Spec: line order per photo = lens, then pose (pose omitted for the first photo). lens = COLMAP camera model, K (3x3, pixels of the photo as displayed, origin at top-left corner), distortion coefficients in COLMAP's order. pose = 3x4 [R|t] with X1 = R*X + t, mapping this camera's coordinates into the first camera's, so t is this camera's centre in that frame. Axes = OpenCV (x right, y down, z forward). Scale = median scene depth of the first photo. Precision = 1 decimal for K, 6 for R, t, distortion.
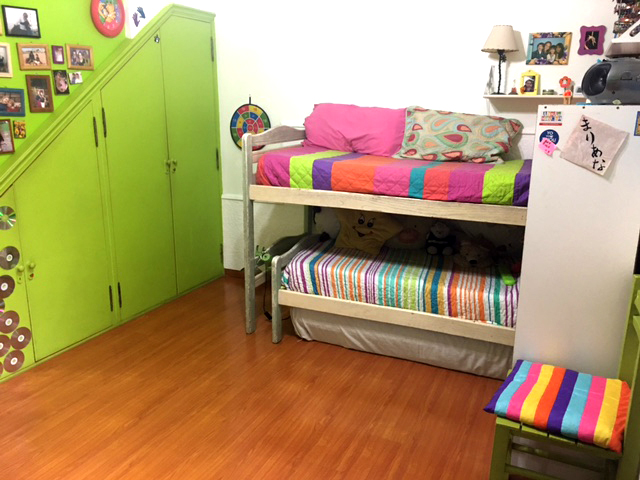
lens RADIAL K [[551.3, 0, 320.0], [0, 551.3, 240.0], [0, 0, 1]] dist [0.108122, -0.139519]
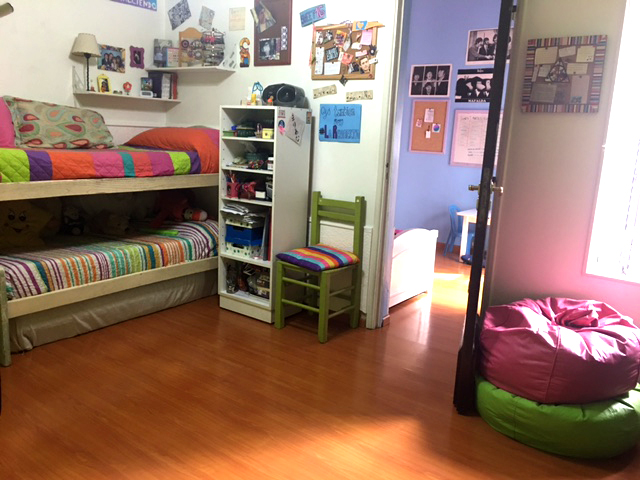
lens RADIAL K [[551.3, 0, 320.0], [0, 551.3, 240.0], [0, 0, 1]] dist [0.108122, -0.139519]
pose [[0.196421, -0.197370, 0.960450, -0.838573], [0.198118, 0.967317, 0.158264, -0.048520], [-0.960296, 0.159196, 0.229104, 0.320622]]
